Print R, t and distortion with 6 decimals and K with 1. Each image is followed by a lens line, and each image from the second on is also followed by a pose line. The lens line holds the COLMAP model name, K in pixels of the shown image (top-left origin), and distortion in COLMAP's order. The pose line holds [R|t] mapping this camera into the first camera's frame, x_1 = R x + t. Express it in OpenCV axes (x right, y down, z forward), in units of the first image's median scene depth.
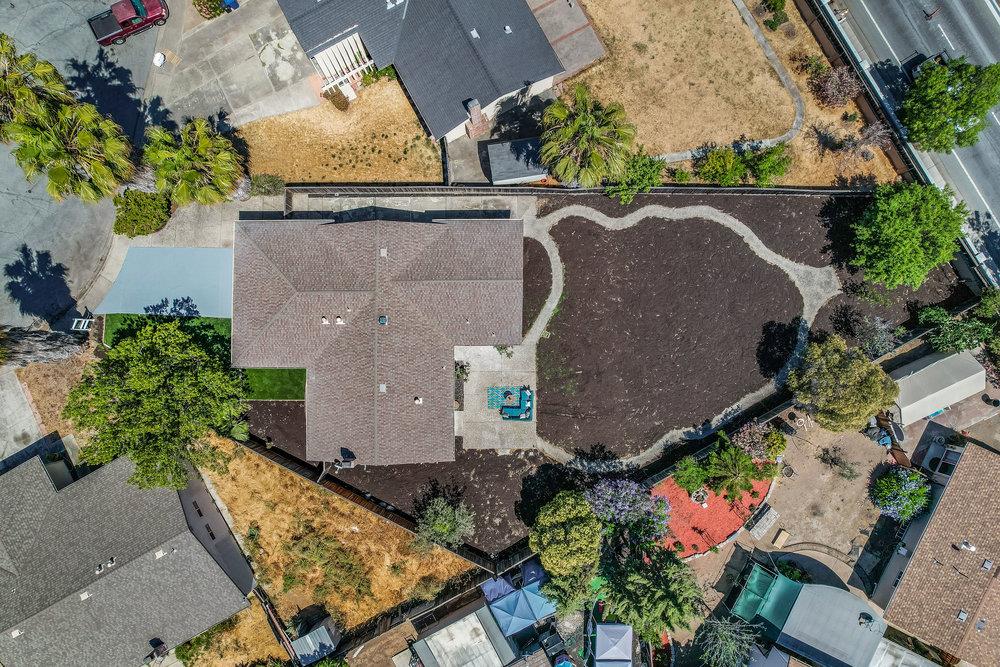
lens RADIAL K [[638.5, 0, 500.0], [0, 638.5, 333.5], [0, 0, 1]] dist [-0.075153, 0.042786]
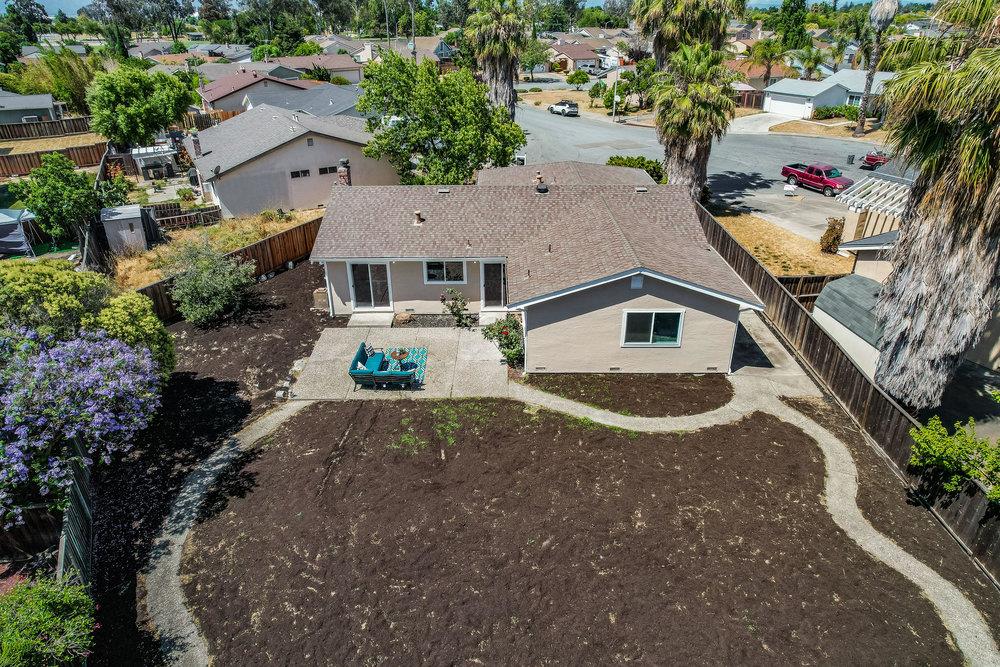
lens RADIAL K [[638.5, 0, 500.0], [0, 638.5, 333.5], [0, 0, 1]] dist [-0.075153, 0.042786]
pose [[0.002607, 0.474321, -0.880348, 0.445252], [-0.999836, 0.016990, 0.006193, 0.020443], [0.017895, 0.880188, 0.474288, 0.738187]]
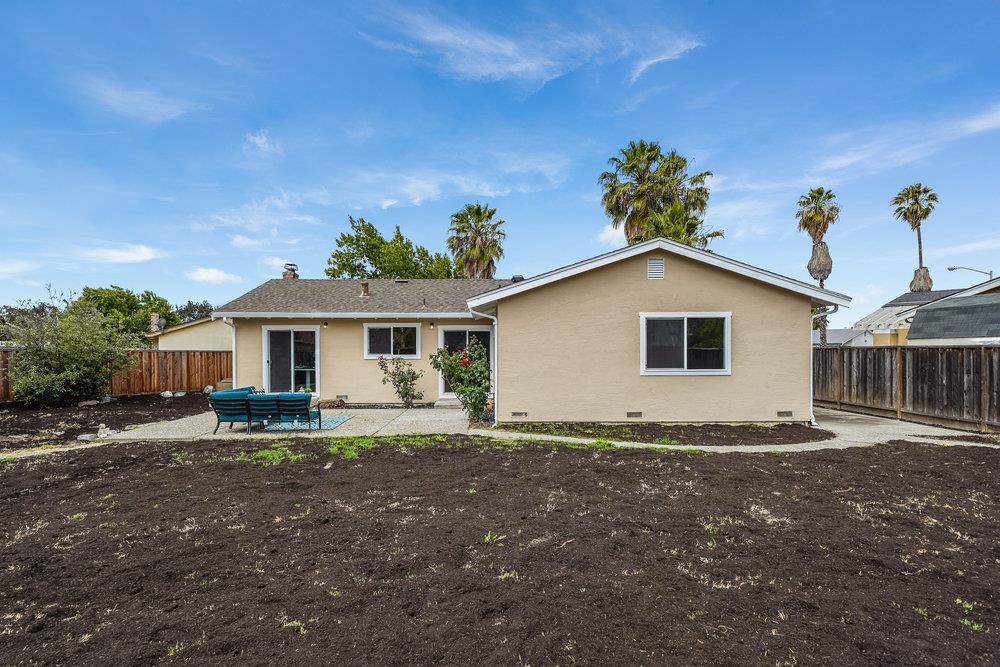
lens RADIAL K [[583.0, 0, 500.0], [0, 583.0, 333.5], [0, 0, 1]] dist [-0.006769, -0.001530]
pose [[0.027108, 0.013603, -0.999540, 0.314060], [-0.999575, 0.011121, -0.026958, 0.010016], [0.010749, 0.999846, 0.013898, 0.951804]]
